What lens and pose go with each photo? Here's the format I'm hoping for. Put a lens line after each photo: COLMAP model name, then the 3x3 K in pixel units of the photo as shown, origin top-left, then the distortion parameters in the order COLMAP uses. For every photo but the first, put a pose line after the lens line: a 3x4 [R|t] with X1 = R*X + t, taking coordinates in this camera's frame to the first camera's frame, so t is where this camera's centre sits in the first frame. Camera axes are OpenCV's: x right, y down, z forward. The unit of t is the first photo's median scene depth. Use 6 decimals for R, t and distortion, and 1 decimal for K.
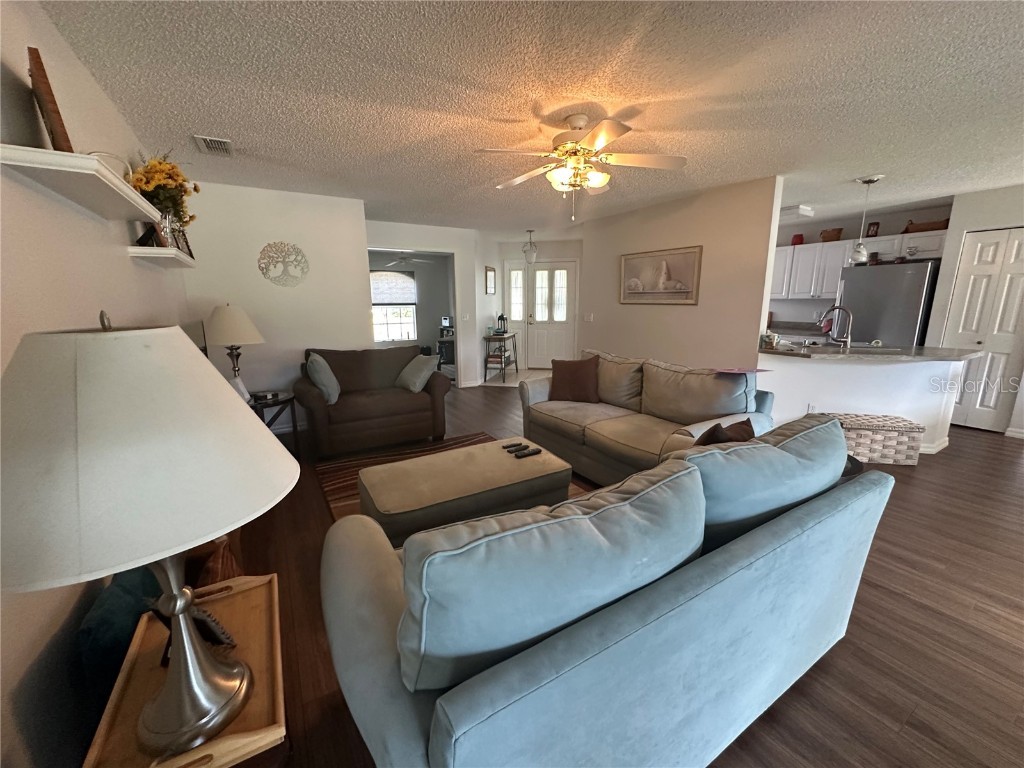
lens RADIAL K [[412.3, 0, 495.7], [0, 412.3, 386.1], [0, 0, 1]] dist [-0.000671, 0.000806]
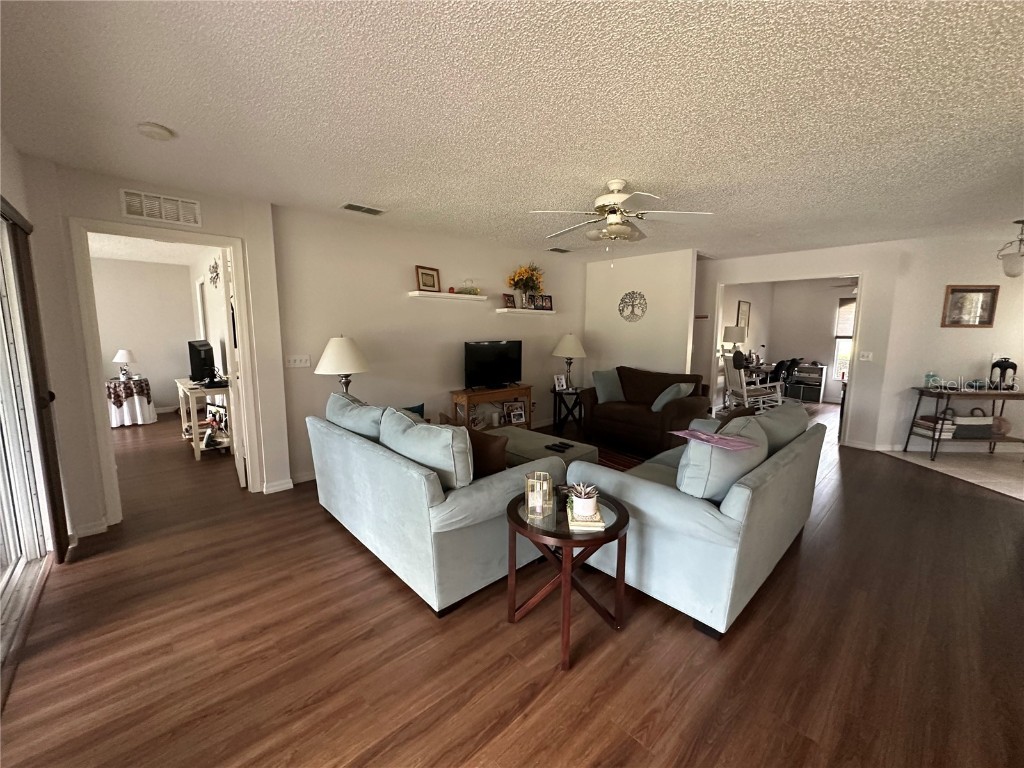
lens RADIAL K [[412.3, 0, 526.5], [0, 412.3, 385.0], [0, 0, 1]] dist [-0.000671, 0.000806]
pose [[0.226563, 0.139461, -0.963960, 2.663745], [-0.206816, 0.974016, 0.092308, -0.283480], [0.951786, 0.178449, 0.249519, 1.116450]]
